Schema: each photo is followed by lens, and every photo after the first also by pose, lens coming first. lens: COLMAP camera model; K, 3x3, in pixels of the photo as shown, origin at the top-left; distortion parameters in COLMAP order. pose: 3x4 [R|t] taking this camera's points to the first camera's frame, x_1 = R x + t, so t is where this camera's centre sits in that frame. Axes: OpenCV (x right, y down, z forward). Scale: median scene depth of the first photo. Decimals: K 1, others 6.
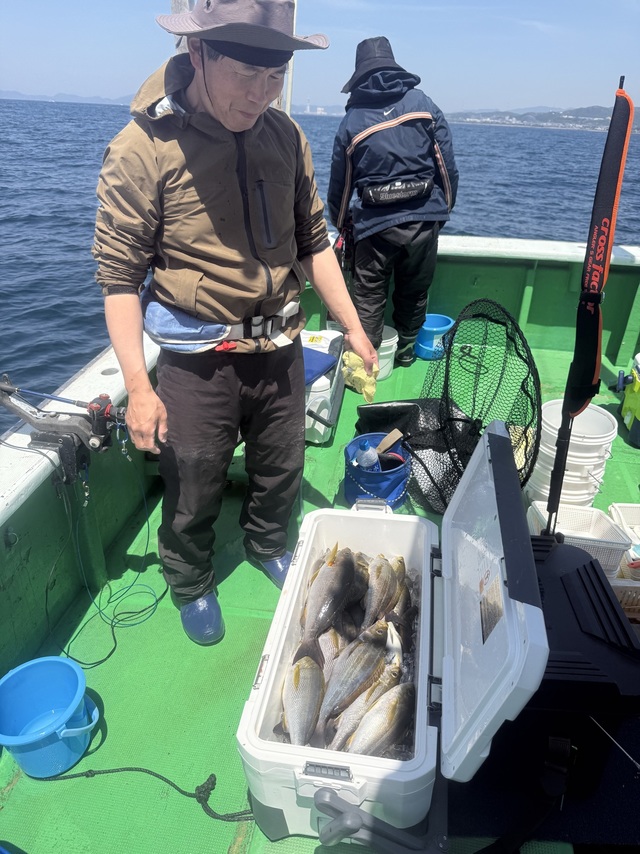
lens RADIAL K [[598.9, 0, 320.0], [0, 598.9, 427.0], [0, 0, 1]] dist [0.076262, -0.000728]
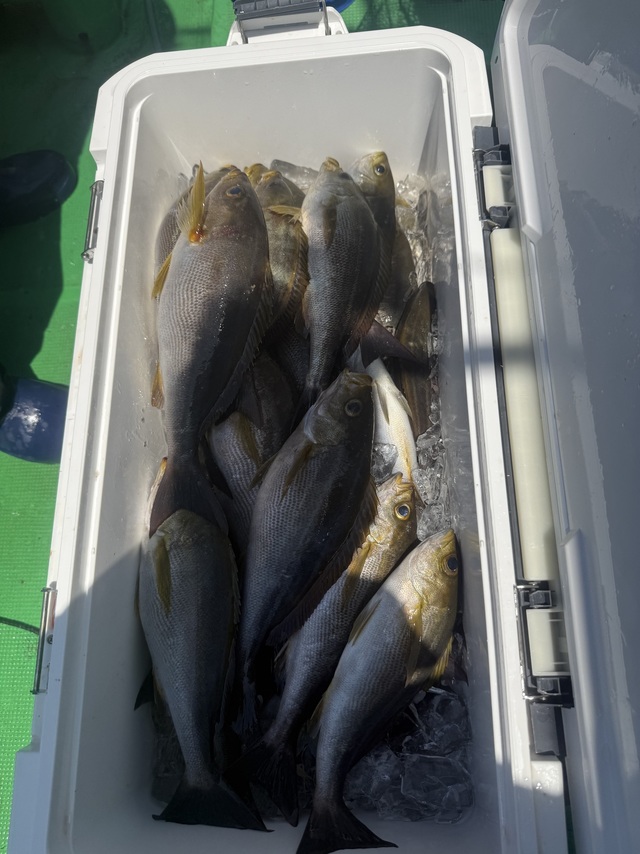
lens RADIAL K [[598.9, 0, 320.0], [0, 598.9, 427.0], [0, 0, 1]] dist [0.076262, -0.000728]
pose [[0.981049, -0.193426, -0.011360, 0.076627], [0.150650, 0.724594, 0.672509, 0.083990], [-0.121849, -0.661475, 0.740002, 0.685484]]
